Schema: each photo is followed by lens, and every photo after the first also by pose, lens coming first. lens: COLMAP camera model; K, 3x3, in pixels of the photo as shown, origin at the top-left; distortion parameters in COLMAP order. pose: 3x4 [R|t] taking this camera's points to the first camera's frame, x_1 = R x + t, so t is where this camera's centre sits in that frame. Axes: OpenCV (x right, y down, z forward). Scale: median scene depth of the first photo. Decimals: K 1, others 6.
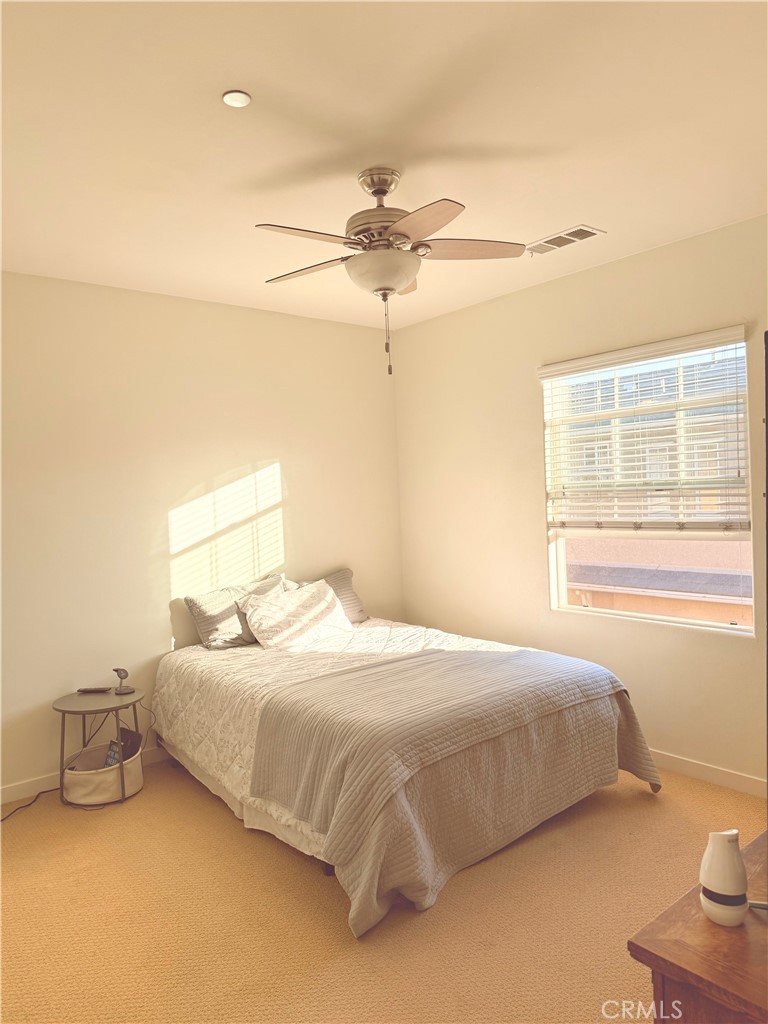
lens RADIAL K [[718.3, 0, 381.9], [0, 718.3, 510.6], [0, 0, 1]] dist [0.071109, -0.097984]
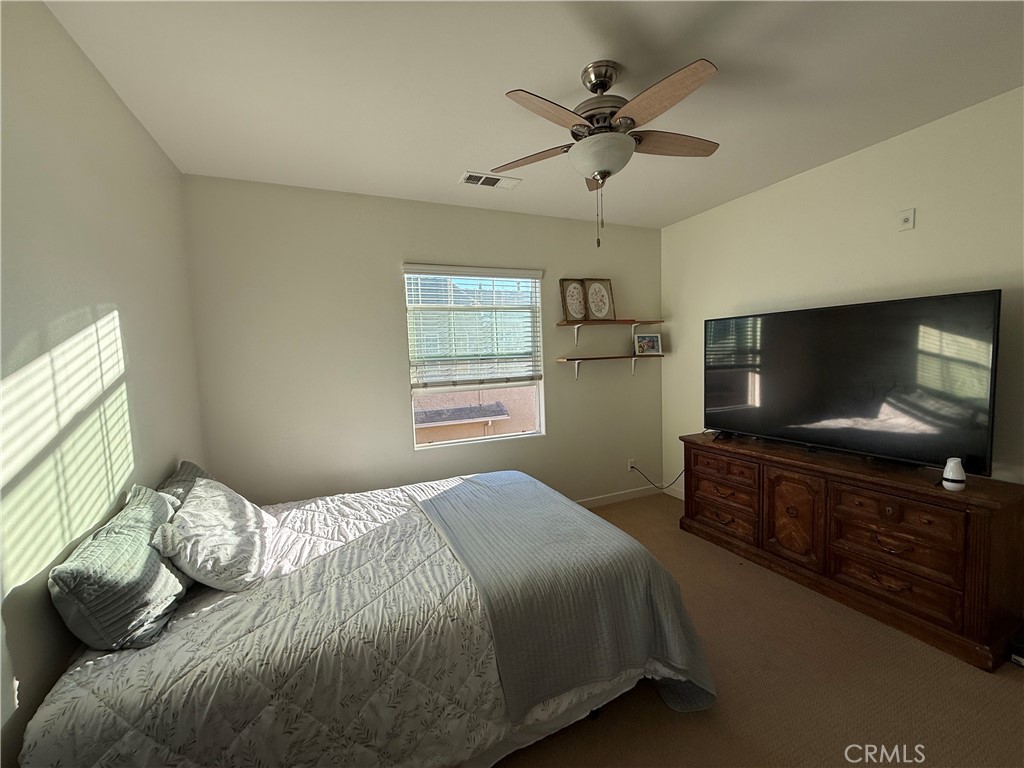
lens RADIAL K [[408.8, 0, 510.2], [0, 408.8, 383.5], [0, 0, 1]] dist [-0.000872, 0.000033]
pose [[0.283551, -0.038797, 0.958172, -0.431988], [0.050692, 0.998391, 0.025425, 0.005268], [-0.957616, 0.041362, 0.285062, 0.632571]]
